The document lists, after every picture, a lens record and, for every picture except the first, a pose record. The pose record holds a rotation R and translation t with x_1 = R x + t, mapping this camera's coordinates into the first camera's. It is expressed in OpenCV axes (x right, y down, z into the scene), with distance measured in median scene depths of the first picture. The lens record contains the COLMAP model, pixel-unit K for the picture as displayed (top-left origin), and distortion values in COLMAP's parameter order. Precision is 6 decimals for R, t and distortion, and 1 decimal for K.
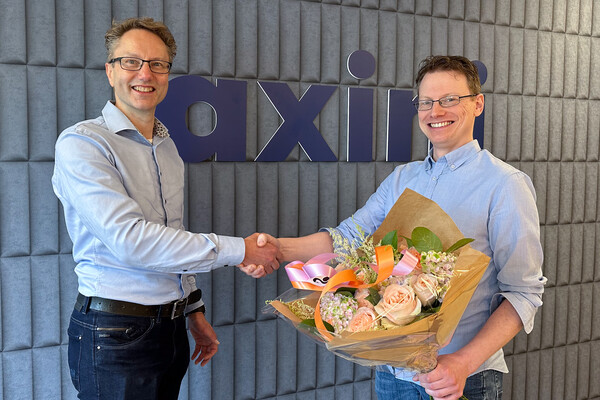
lens RADIAL K [[609.3, 0, 300.2], [0, 609.3, 200.0], [0, 0, 1]] dist [-0.087325, 0.000000]
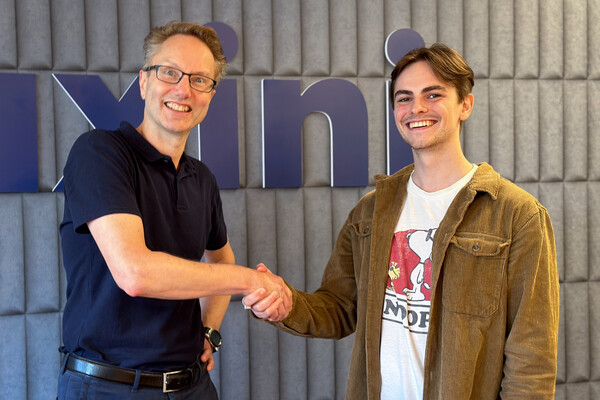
lens RADIAL K [[823.1, 0, 299.9], [0, 823.1, 201.0], [0, 0, 1]] dist [0.051933, 0.000000]
pose [[0.990714, -0.016413, -0.134967, 0.302983], [0.010088, 0.998825, -0.047410, -0.006298], [0.135587, 0.045608, 0.989715, 0.120349]]
